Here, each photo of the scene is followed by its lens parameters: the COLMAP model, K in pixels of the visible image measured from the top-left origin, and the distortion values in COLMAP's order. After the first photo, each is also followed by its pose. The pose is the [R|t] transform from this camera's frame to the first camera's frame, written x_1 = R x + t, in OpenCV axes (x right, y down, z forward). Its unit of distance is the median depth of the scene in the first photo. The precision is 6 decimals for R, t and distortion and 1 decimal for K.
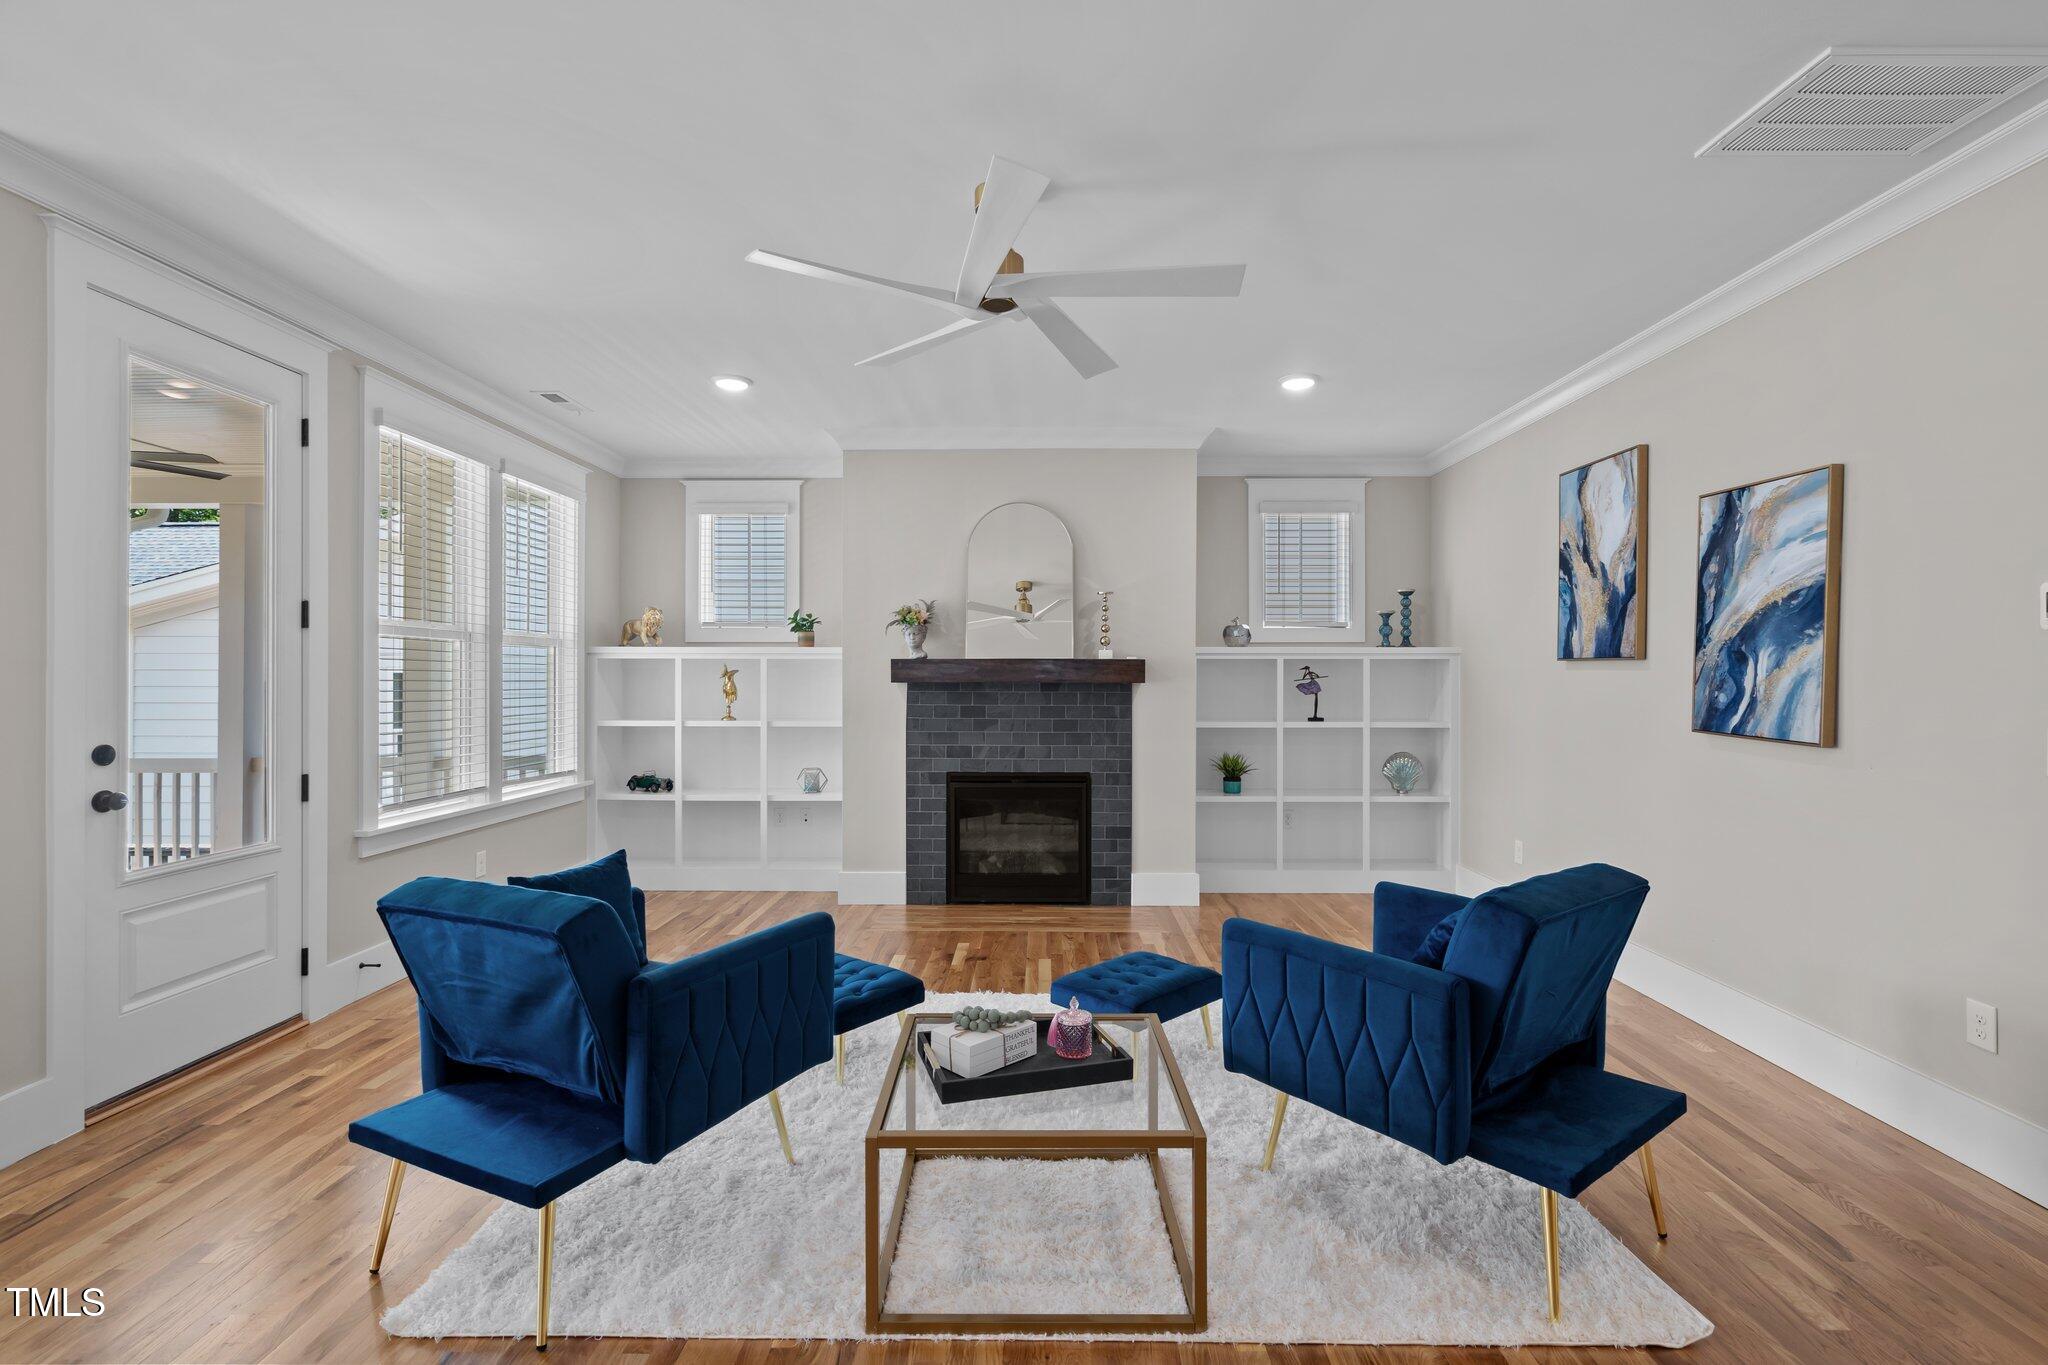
lens RADIAL K [[937.2, 0, 1037.5], [0, 937.2, 677.3], [0, 0, 1]] dist [-0.000899, 0.004223]
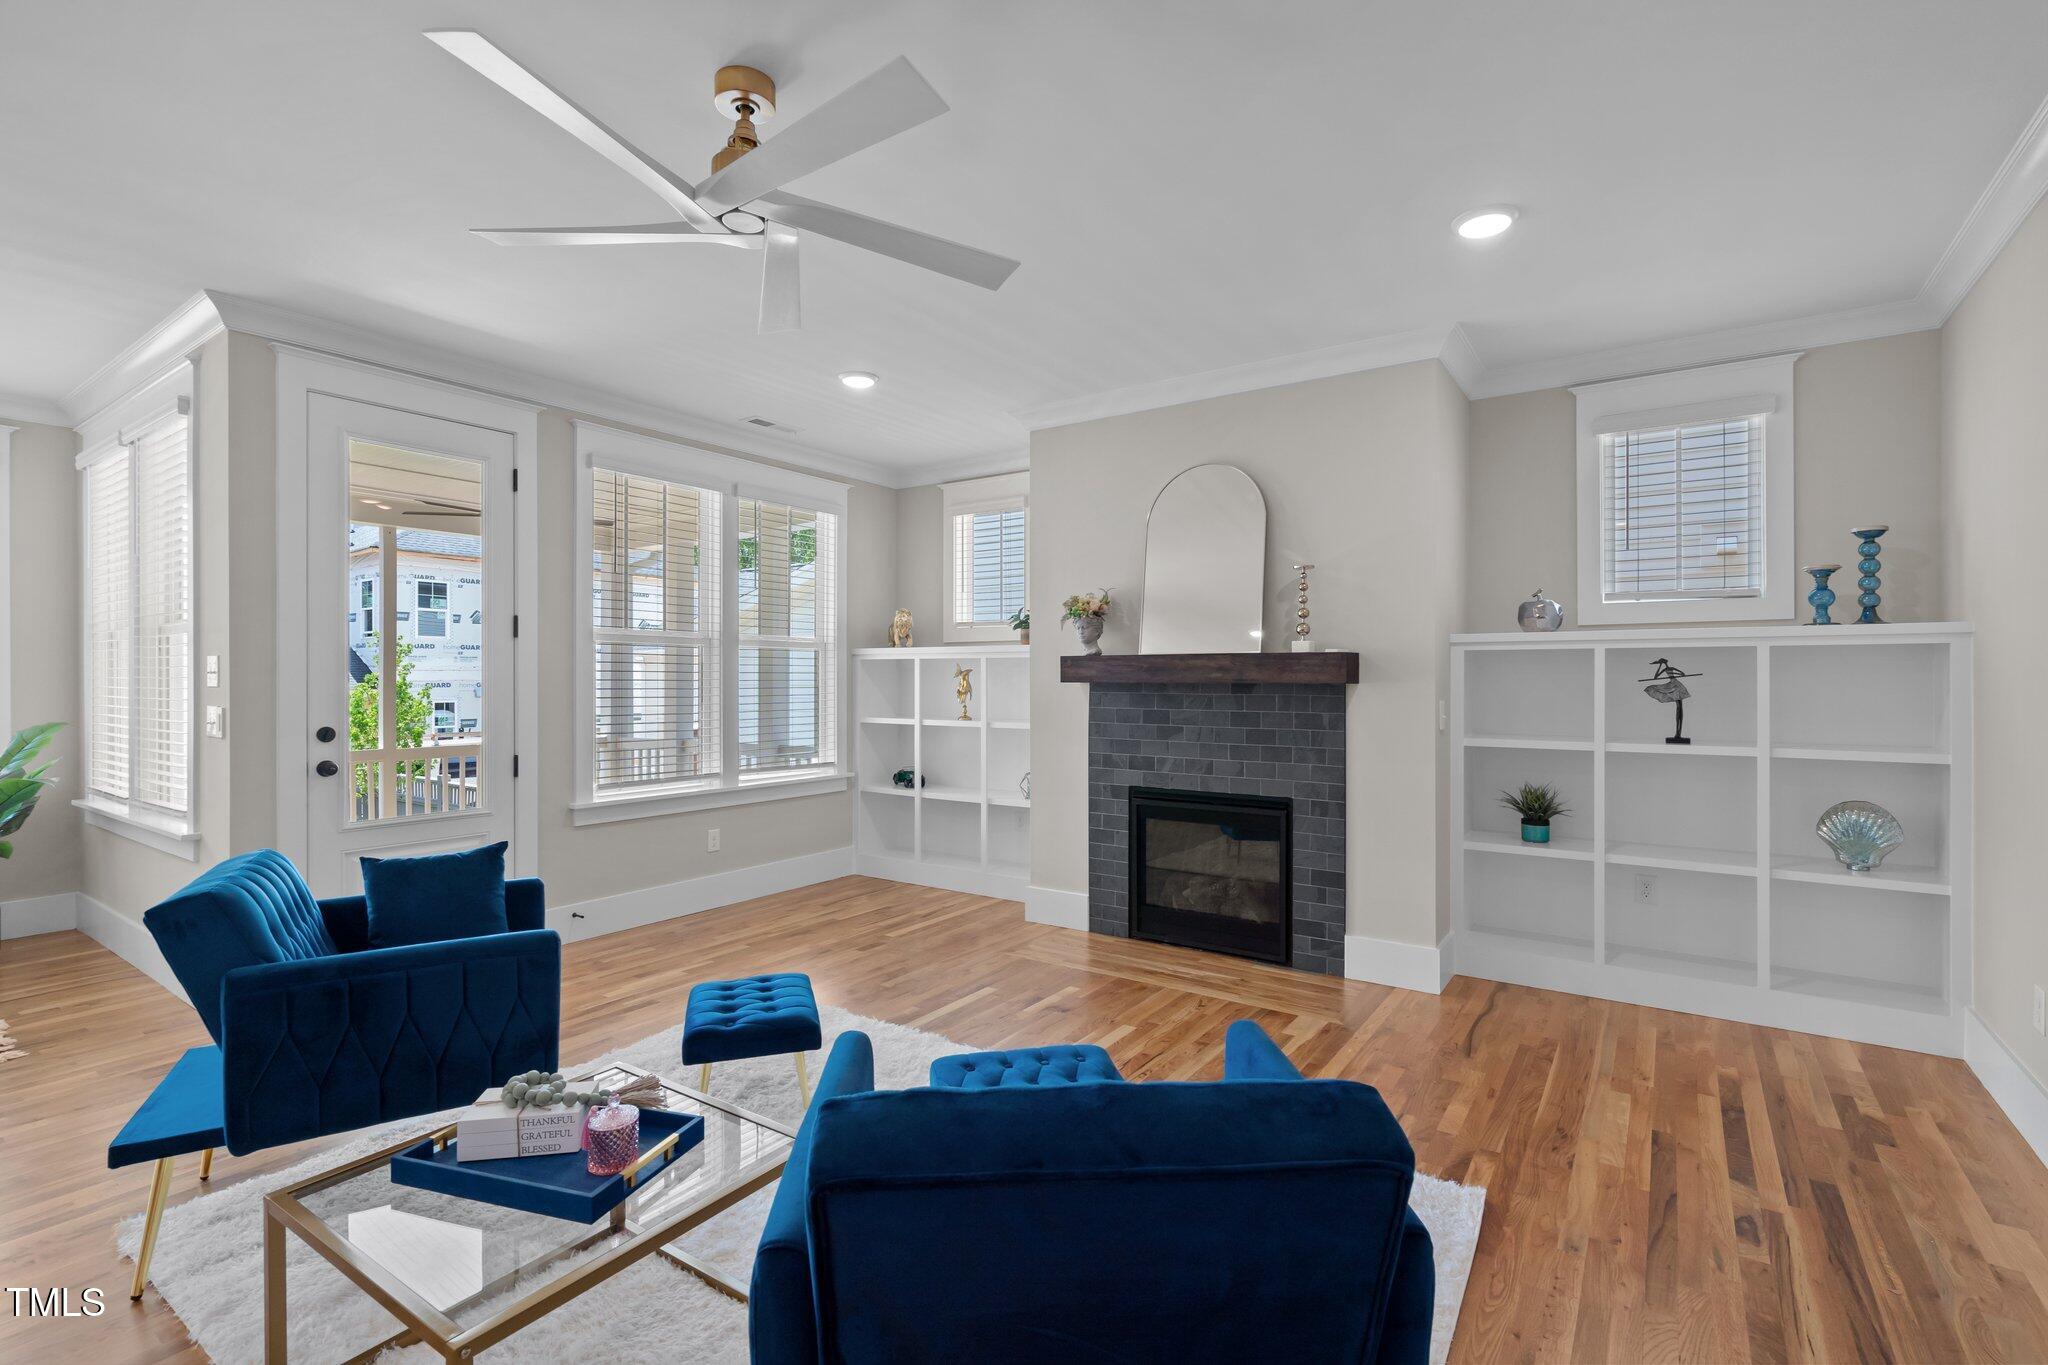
lens RADIAL K [[937.2, 0, 1034.2], [0, 937.2, 679.2], [0, 0, 1]] dist [-0.000899, 0.004223]
pose [[0.828954, -0.000443, -0.559316, 0.315752], [0.001241, 0.999999, 0.001048, 0.001437], [0.559315, -0.001563, 0.828954, 0.232167]]
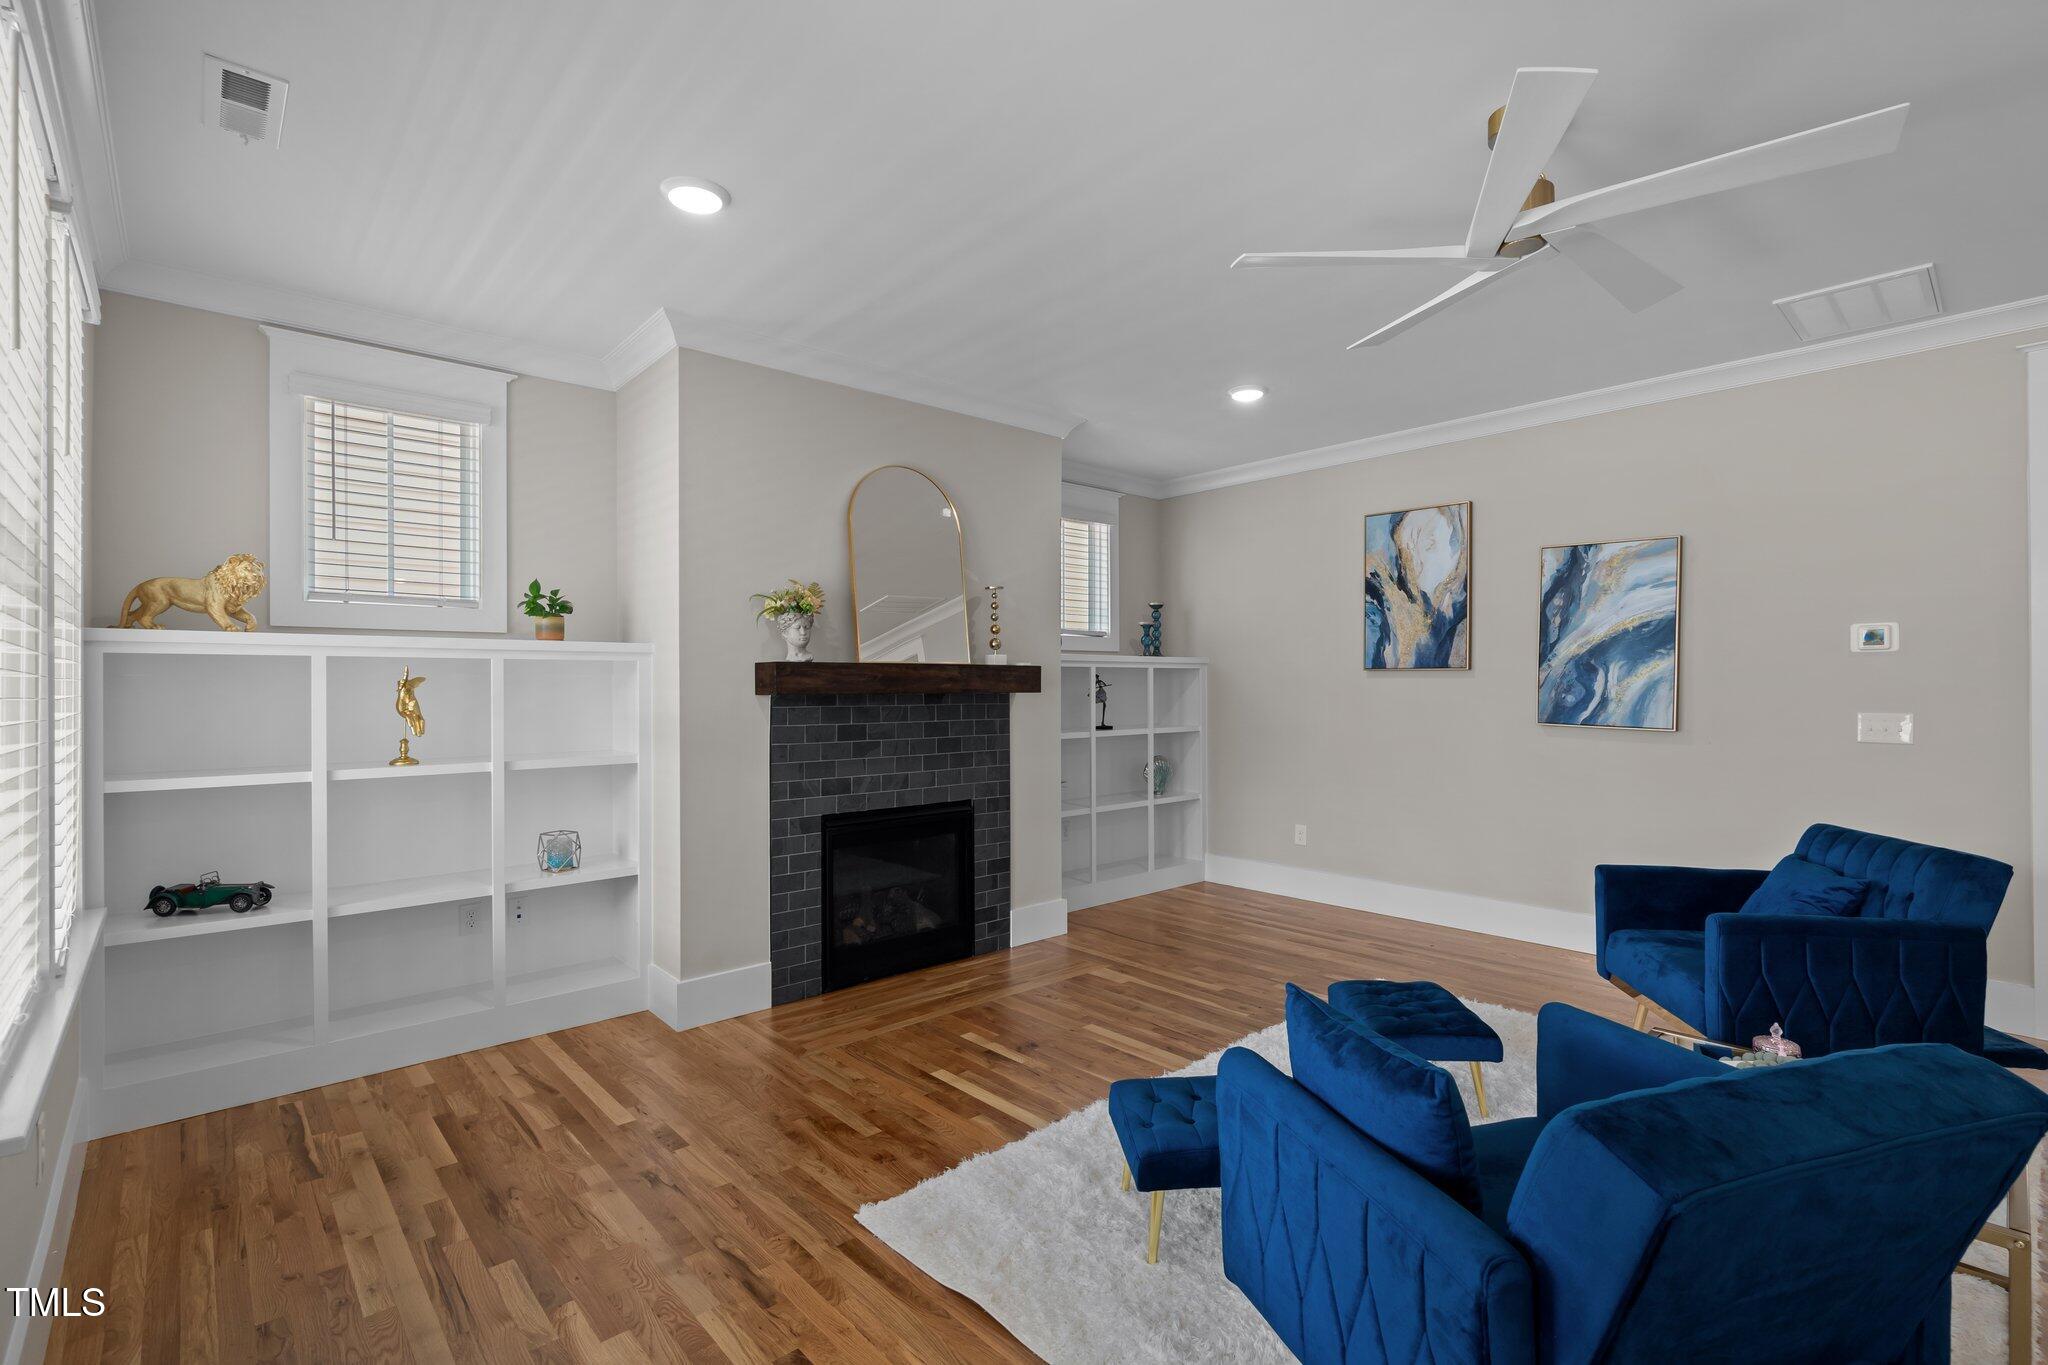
lens RADIAL K [[937.2, 0, 1044.1], [0, 937.2, 684.1], [0, 0, 1]] dist [-0.000899, 0.004223]
pose [[0.729974, -0.003524, 0.683465, -0.474013], [0.005609, 0.999984, -0.000836, -0.001100], [-0.683451, 0.004444, 0.729983, 0.338986]]
